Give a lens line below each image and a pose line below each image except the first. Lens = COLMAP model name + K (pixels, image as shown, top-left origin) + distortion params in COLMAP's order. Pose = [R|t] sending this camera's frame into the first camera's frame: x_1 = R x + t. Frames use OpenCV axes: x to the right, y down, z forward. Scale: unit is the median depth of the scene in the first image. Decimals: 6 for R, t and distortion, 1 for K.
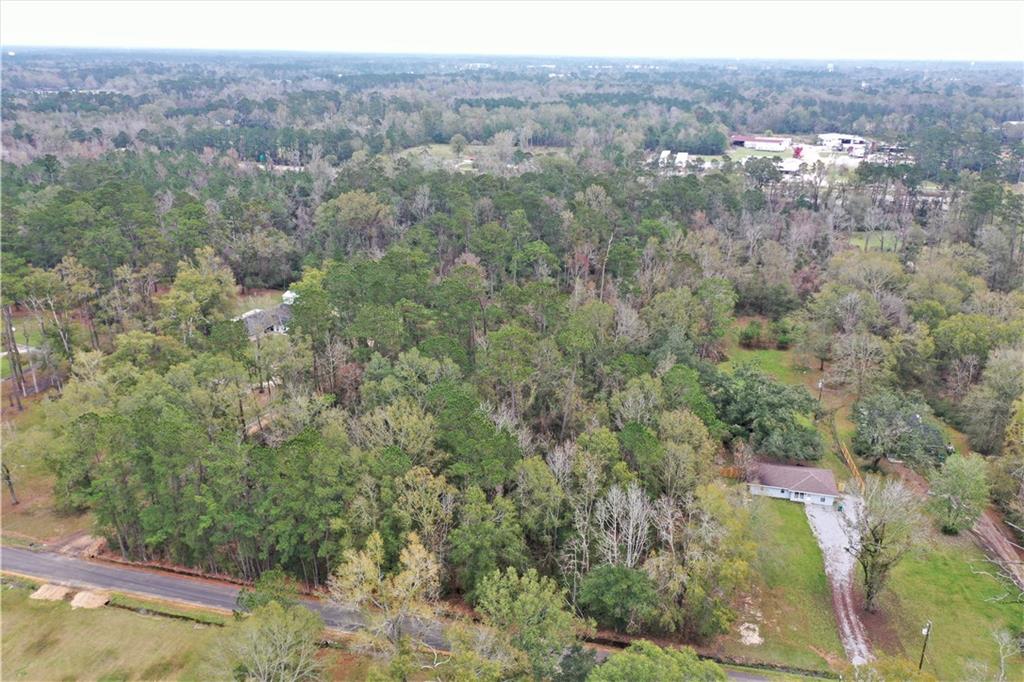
lens RADIAL K [[808.4, 0, 517.7], [0, 808.4, 341.1], [0, 0, 1]] dist [0.008884, -0.005691]
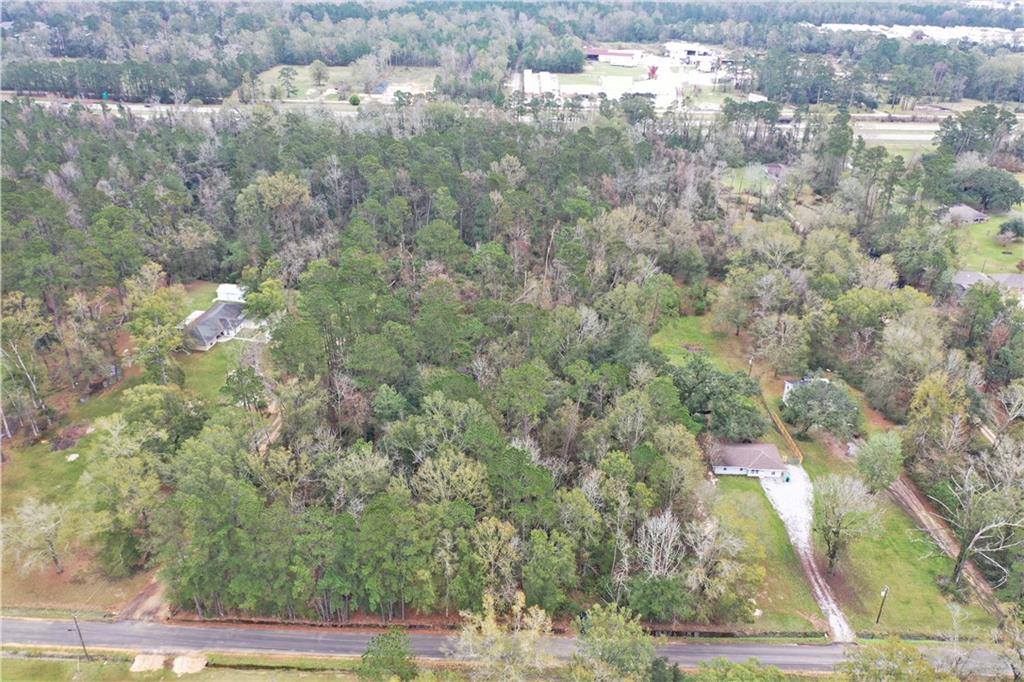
lens RADIAL K [[808.4, 0, 517.7], [0, 808.4, 341.1], [0, 0, 1]] dist [0.008884, -0.005691]
pose [[0.977942, -0.088171, 0.189355, -0.171340], [0.061638, 0.987987, 0.141713, -0.158645], [-0.199575, -0.126915, 0.971629, -0.066745]]
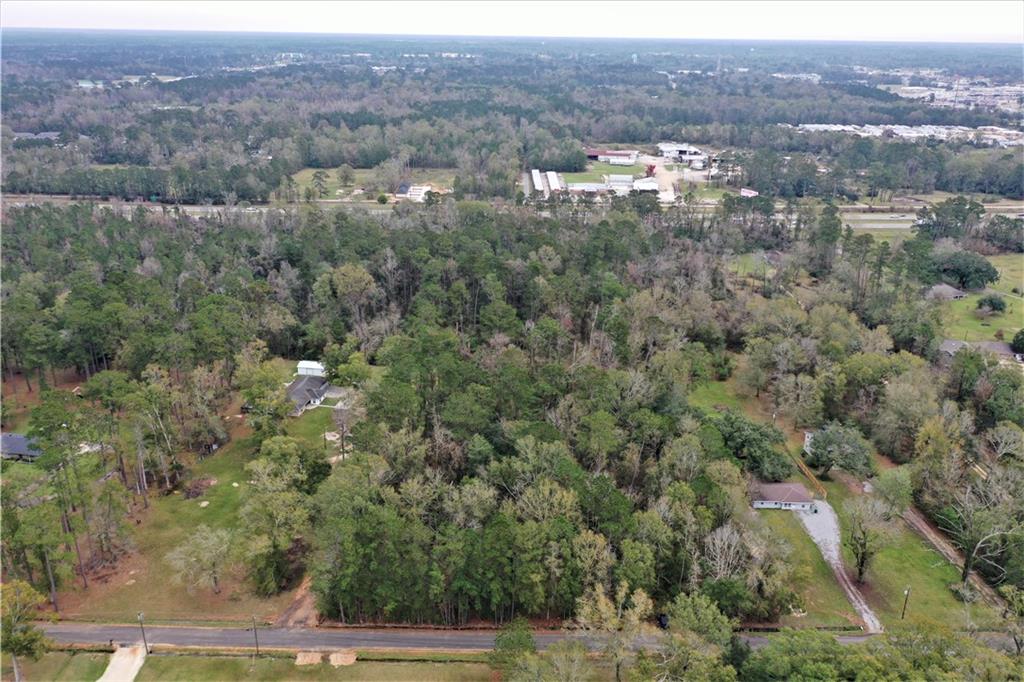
lens RADIAL K [[808.4, 0, 517.7], [0, 808.4, 341.1], [0, 0, 1]] dist [0.008884, -0.005691]
pose [[0.973555, -0.081889, 0.213270, -0.320000], [0.076801, 0.996531, 0.032047, -0.145322], [-0.215155, -0.014820, 0.976467, -0.231995]]
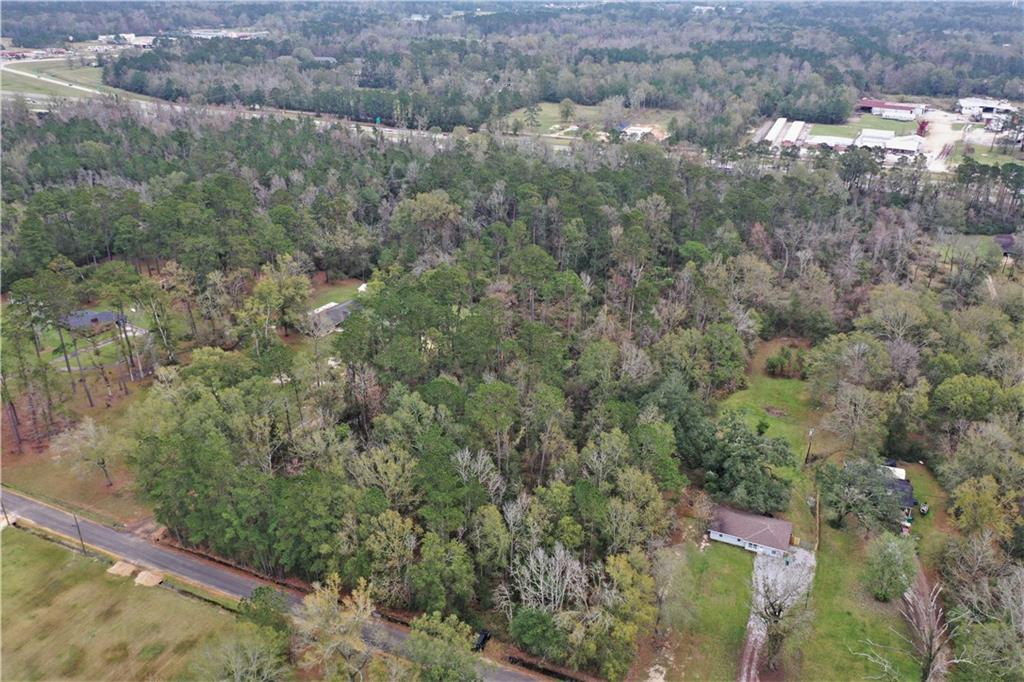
lens RADIAL K [[808.4, 0, 517.7], [0, 808.4, 341.1], [0, 0, 1]] dist [0.008884, -0.005691]
pose [[0.985009, 0.071138, -0.157153, 0.149416], [-0.057464, 0.994291, 0.089908, -0.136050], [0.162652, -0.079530, 0.983473, -0.095668]]
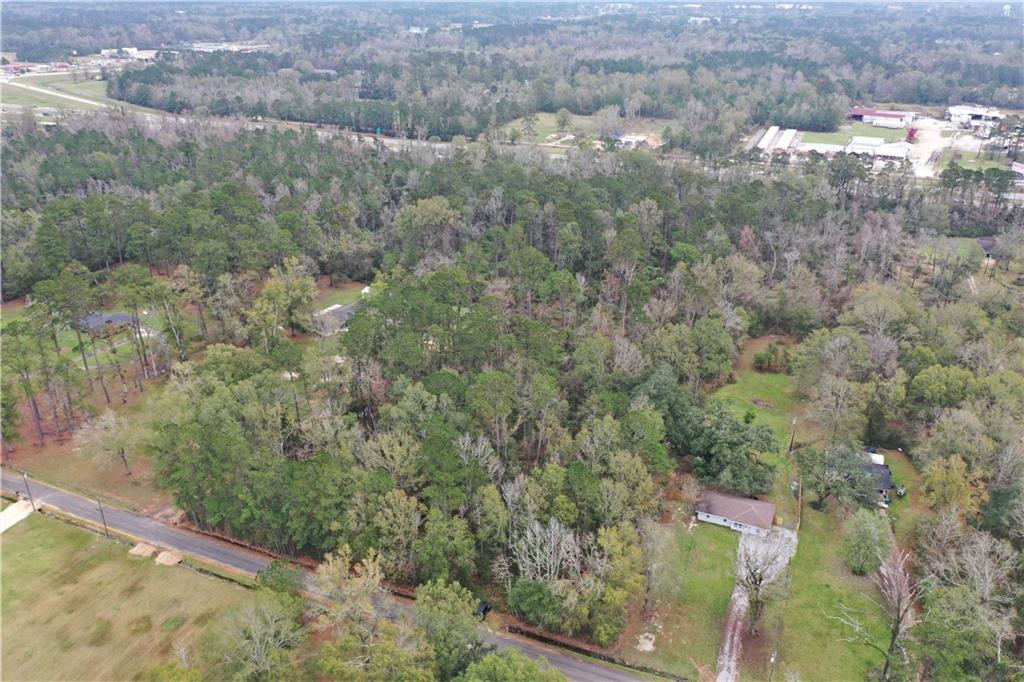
lens RADIAL K [[808.4, 0, 517.7], [0, 808.4, 341.1], [0, 0, 1]] dist [0.008884, -0.005691]
pose [[0.985513, 0.063263, -0.157361, 0.162105], [-0.051589, 0.995680, 0.077196, -0.120452], [0.161564, -0.067960, 0.984519, -0.151158]]
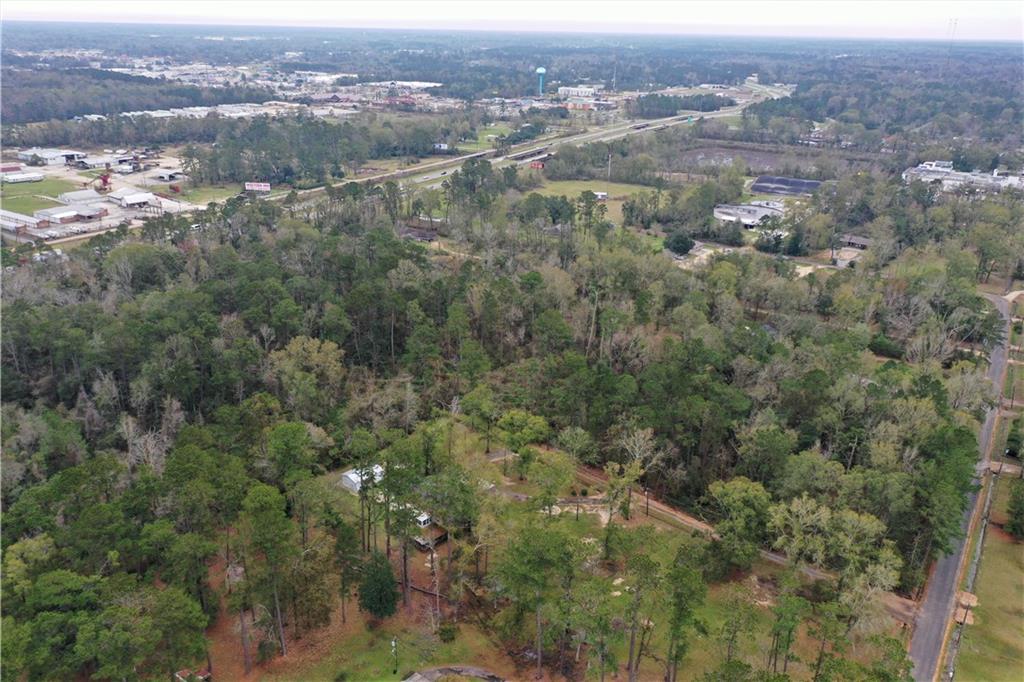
lens RADIAL K [[808.4, 0, 517.7], [0, 808.4, 341.1], [0, 0, 1]] dist [0.008884, -0.005691]
pose [[0.336513, -0.346033, 0.875797, -1.273467], [0.302438, 0.920481, 0.247480, -0.481494], [-0.891790, 0.181594, 0.414408, 0.675967]]
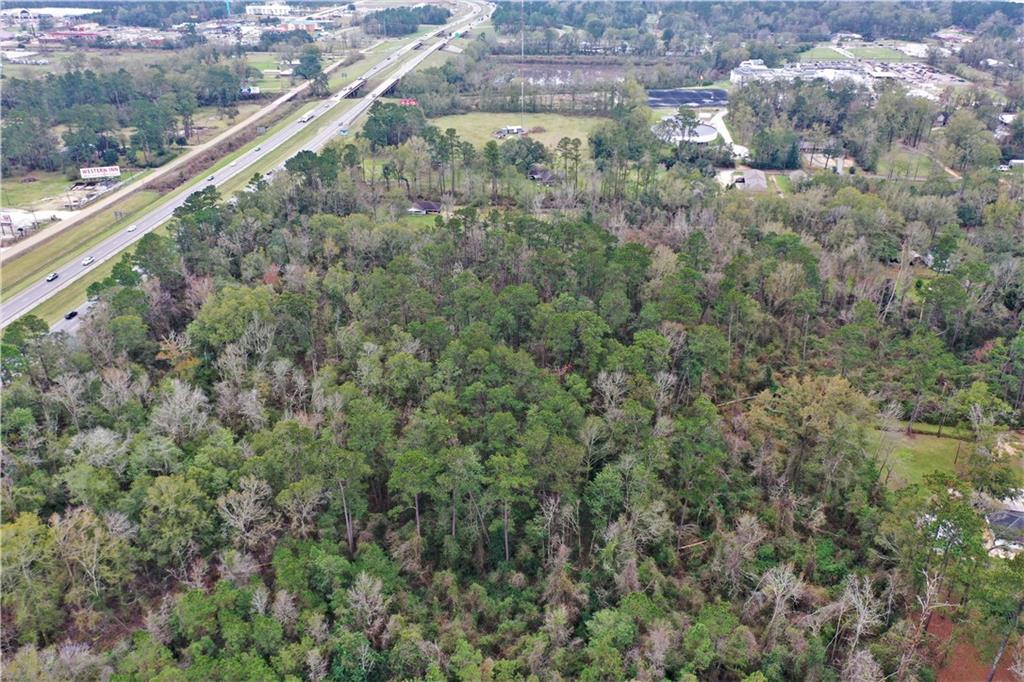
lens RADIAL K [[808.4, 0, 517.7], [0, 808.4, 341.1], [0, 0, 1]] dist [0.008884, -0.005691]
pose [[-0.141959, -0.453899, 0.879672, -1.033826], [0.328292, 0.816787, 0.474429, -0.866345], [-0.933848, 0.356139, 0.033061, 1.765305]]
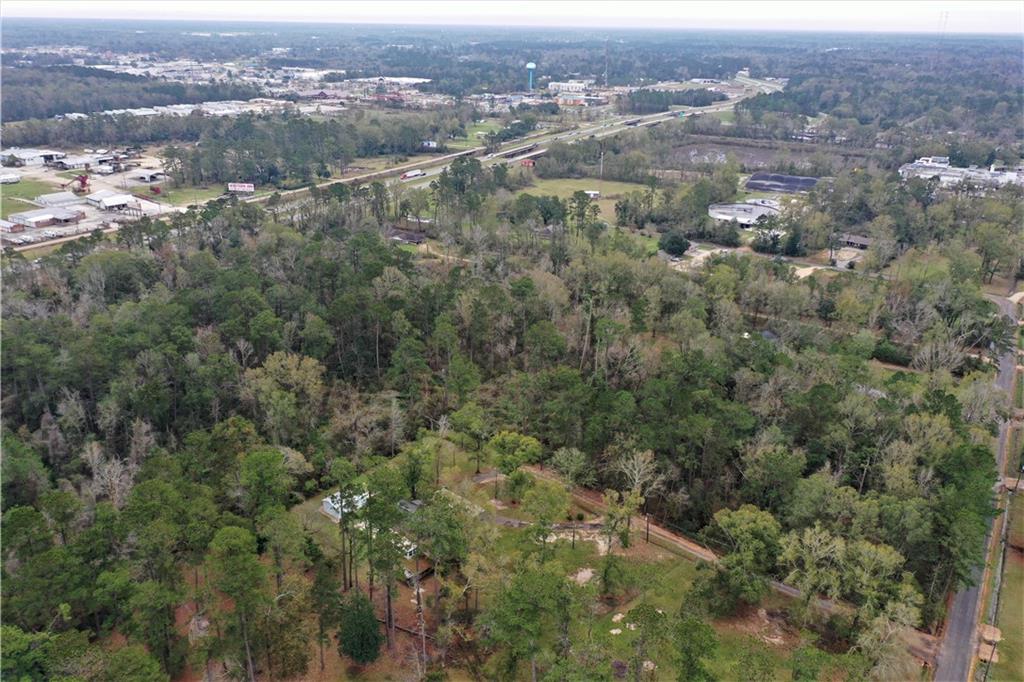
lens RADIAL K [[808.4, 0, 517.7], [0, 808.4, 341.1], [0, 0, 1]] dist [0.008884, -0.005691]
pose [[0.325115, -0.353834, 0.876985, -1.203636], [0.307091, 0.916609, 0.255976, -0.490379], [-0.894425, 0.186092, 0.406662, 0.697427]]
